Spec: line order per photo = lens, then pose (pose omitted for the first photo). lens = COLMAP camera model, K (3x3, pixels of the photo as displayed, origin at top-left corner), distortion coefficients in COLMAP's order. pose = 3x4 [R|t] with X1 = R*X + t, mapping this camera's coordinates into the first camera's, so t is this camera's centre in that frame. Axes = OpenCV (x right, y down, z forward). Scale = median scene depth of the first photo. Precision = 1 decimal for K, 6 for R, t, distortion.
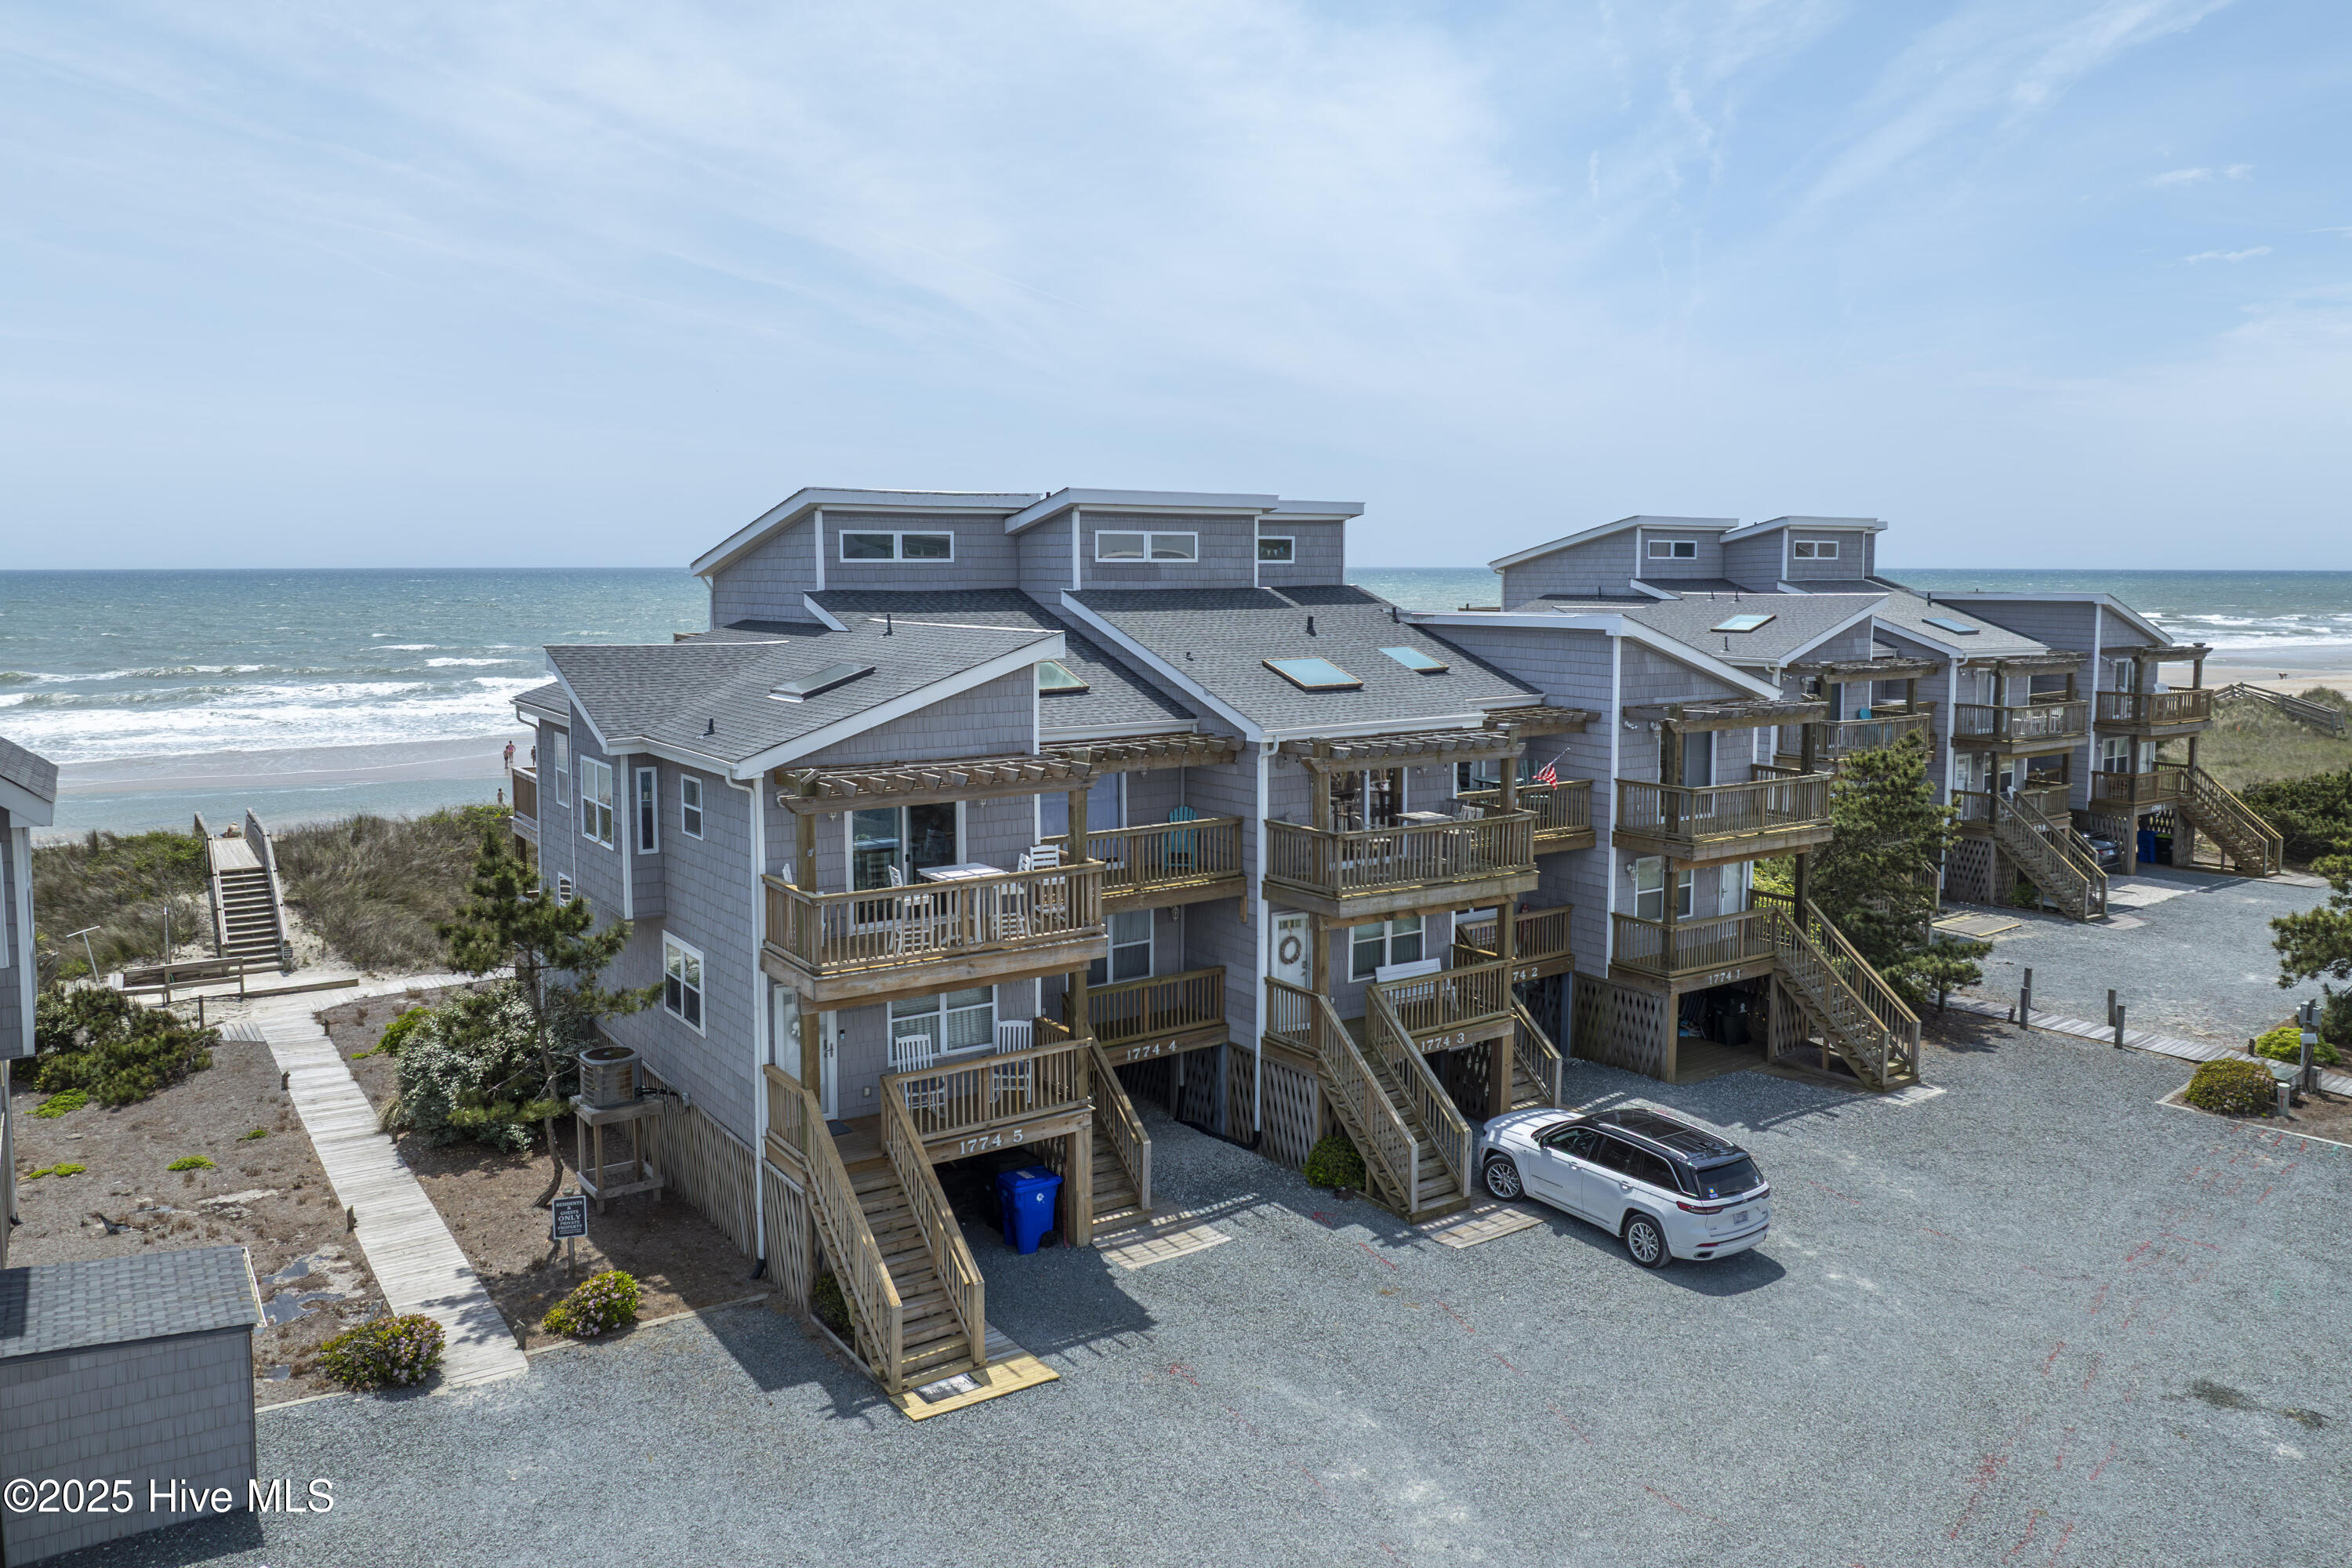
lens RADIAL K [[1644.7, 0, 1175.3], [0, 1644.7, 776.1], [0, 0, 1]] dist [-0.037155, 0.005140]
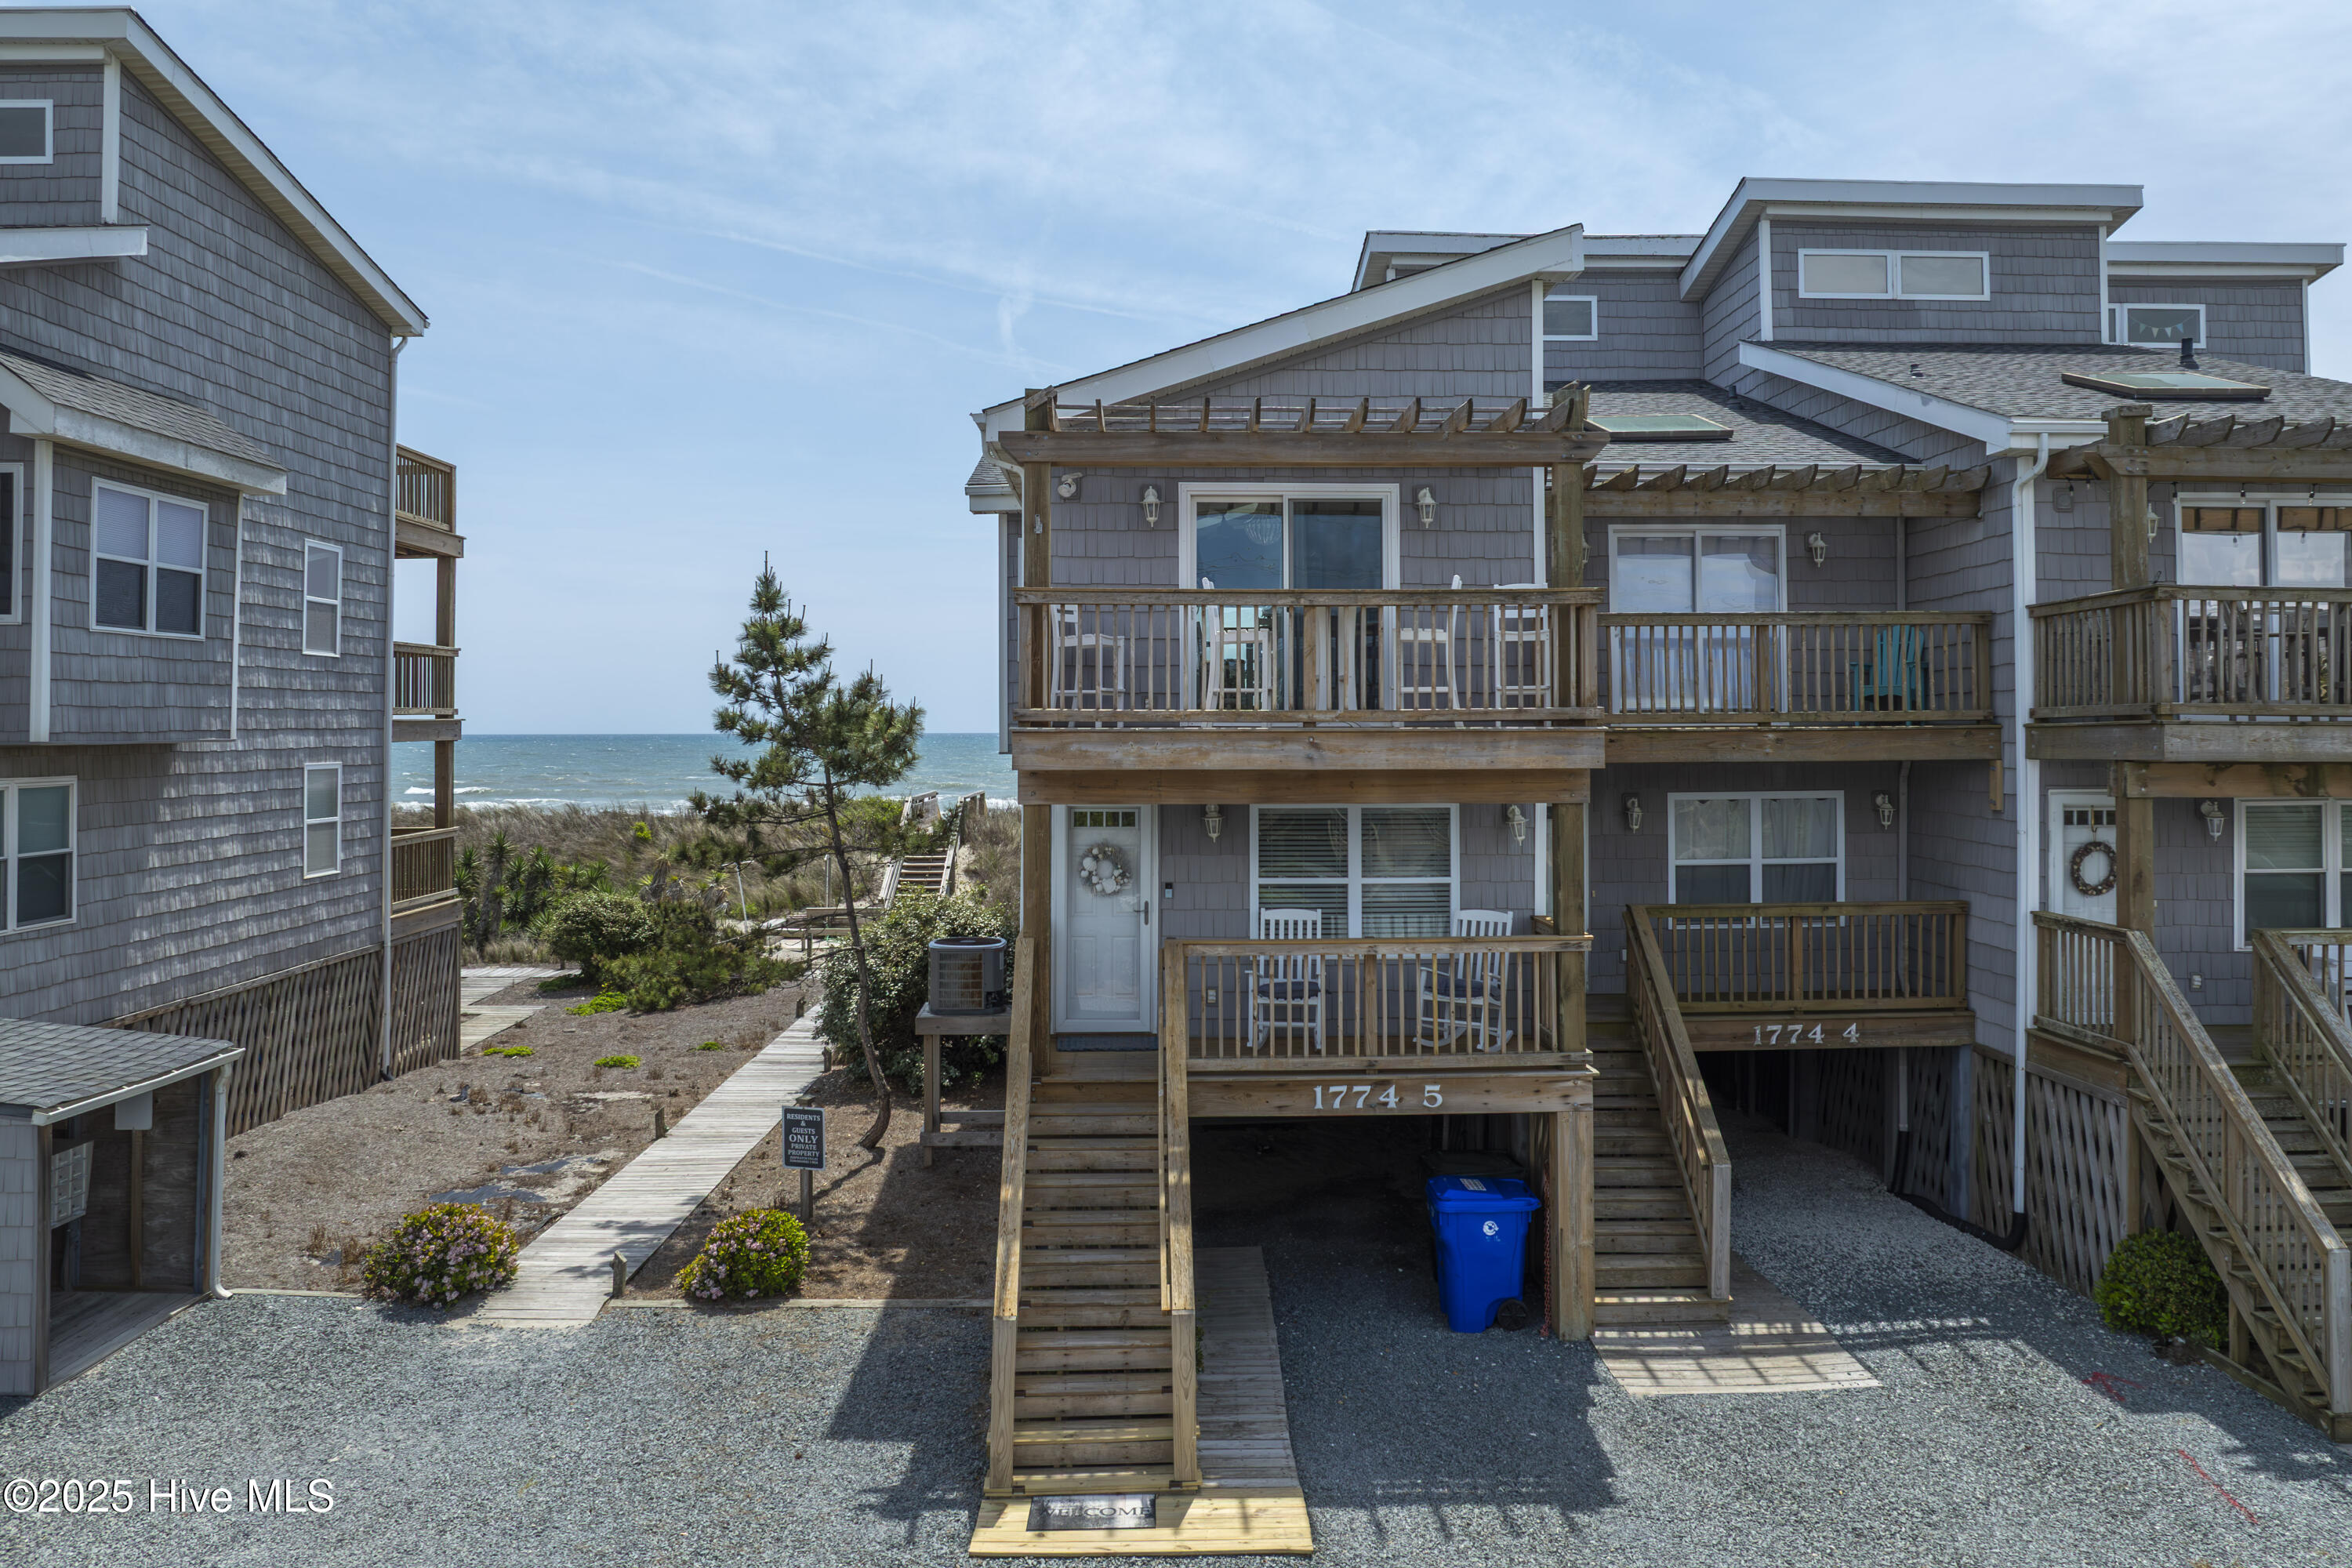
lens RADIAL K [[1644.7, 0, 1189.5], [0, 1644.7, 746.4], [0, 0, 1]] dist [-0.037155, 0.005140]
pose [[0.840580, -0.000978, -0.541686, 0.117733], [-0.061017, 0.993463, -0.096479, 0.146490], [0.538240, 0.114150, 0.835026, 0.445592]]
